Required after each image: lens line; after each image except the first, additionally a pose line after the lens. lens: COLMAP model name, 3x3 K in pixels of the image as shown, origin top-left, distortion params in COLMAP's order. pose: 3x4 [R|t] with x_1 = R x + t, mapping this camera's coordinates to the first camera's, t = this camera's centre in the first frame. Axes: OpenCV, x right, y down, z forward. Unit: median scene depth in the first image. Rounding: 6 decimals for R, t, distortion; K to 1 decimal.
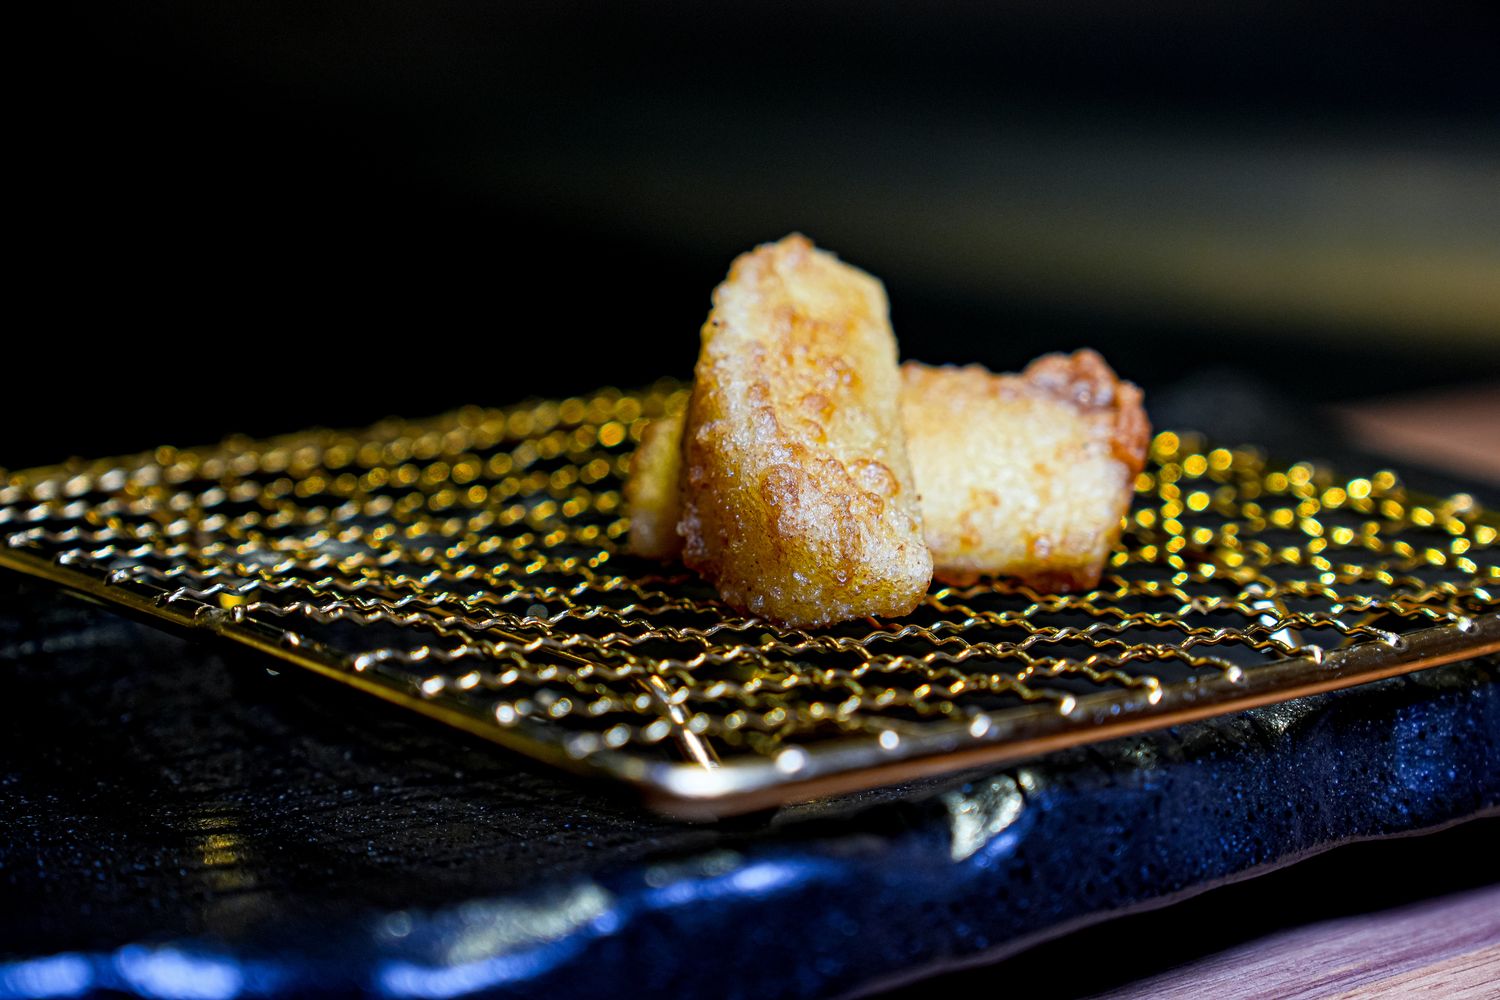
lens RADIAL K [[3602.5, 0, 750.0], [0, 3602.5, 500.0], [0, 0, 1]] dist [0.033674, 1.393555]
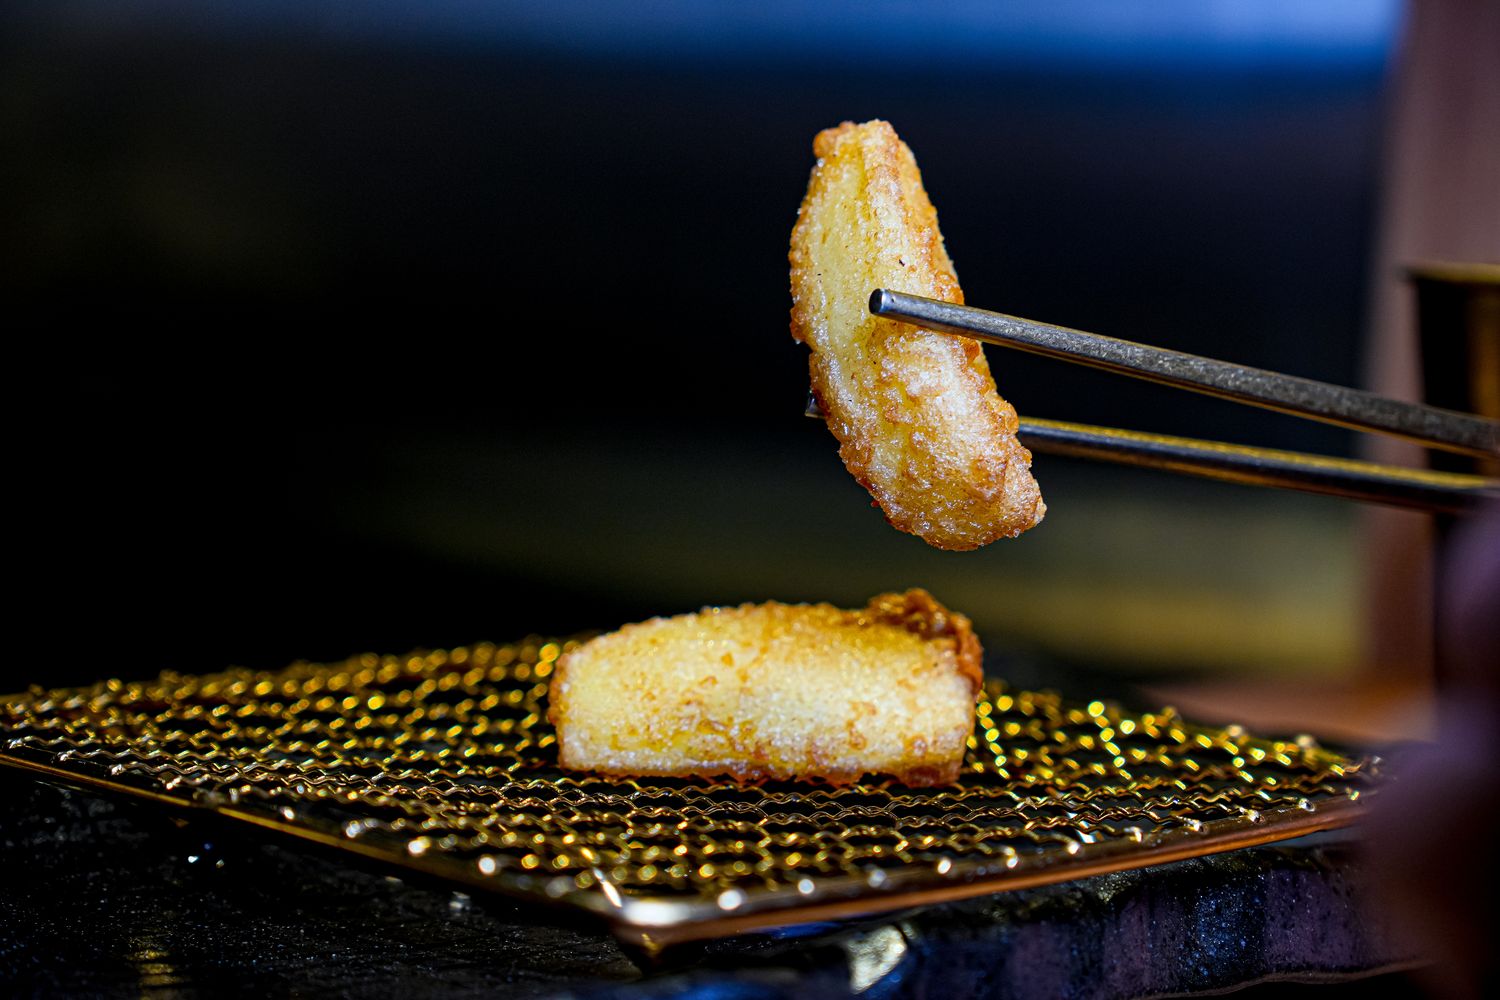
lens RADIAL K [[3602.5, 0, 750.0], [0, 3602.5, 500.0], [0, 0, 1]] dist [0.033674, 1.393555]
pose [[0.995762, 0.012172, 0.091155, -0.079381], [-0.003208, 0.995196, -0.097845, 0.048161], [-0.091908, 0.097138, 0.991018, -0.182056]]
